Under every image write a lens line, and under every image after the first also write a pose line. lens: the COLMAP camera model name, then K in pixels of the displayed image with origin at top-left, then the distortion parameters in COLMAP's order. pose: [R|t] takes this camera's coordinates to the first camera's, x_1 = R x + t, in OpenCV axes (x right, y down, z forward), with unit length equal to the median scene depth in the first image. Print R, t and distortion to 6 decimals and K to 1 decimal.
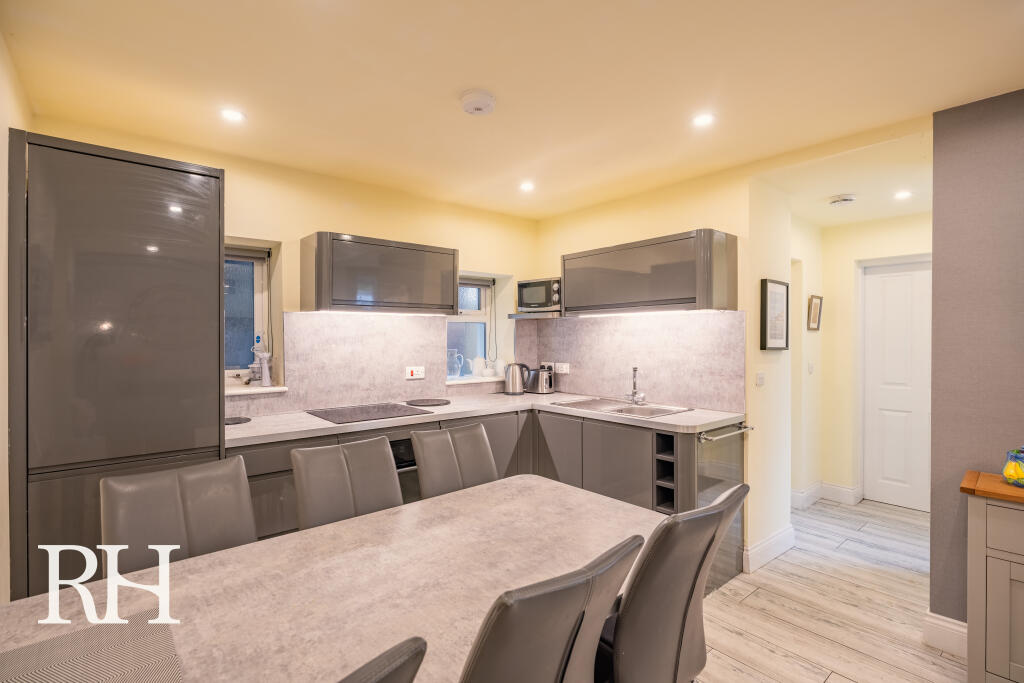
lens RADIAL K [[495.2, 0, 514.0], [0, 495.2, 338.8], [0, 0, 1]] dist [-0.005829, 0.000329]
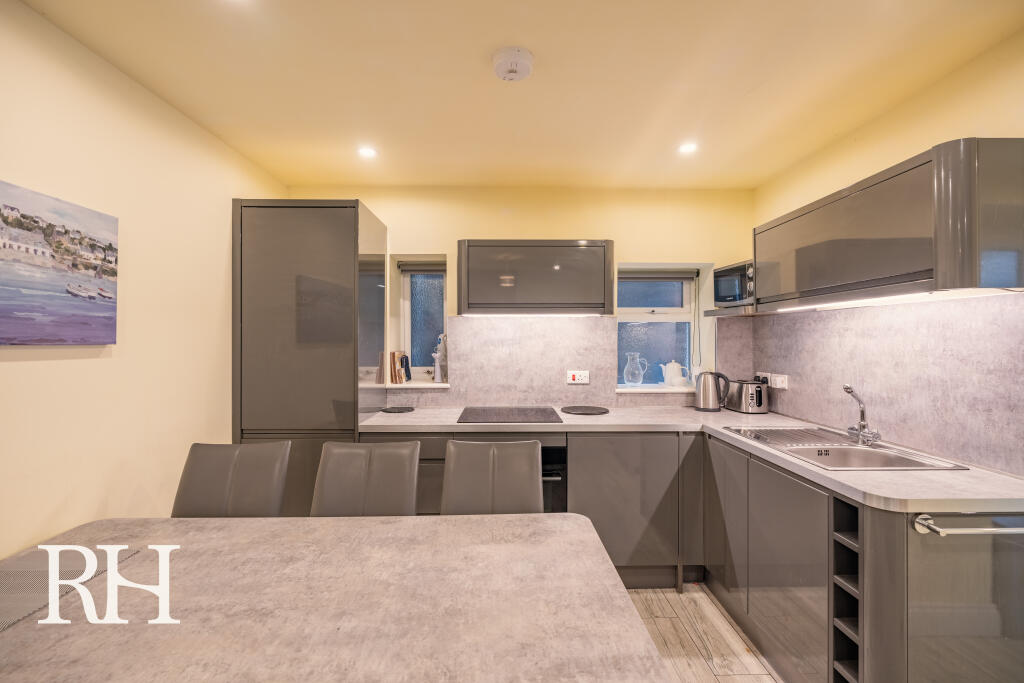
lens RADIAL K [[469.4, 0, 510.2], [0, 469.4, 340.3], [0, 0, 1]] dist [-0.005854, 0.001388]
pose [[0.766841, 0.001871, -0.641834, 0.303461], [-0.002053, 0.999998, 0.000462, -0.001792], [0.641833, 0.000963, 0.766843, 0.260647]]
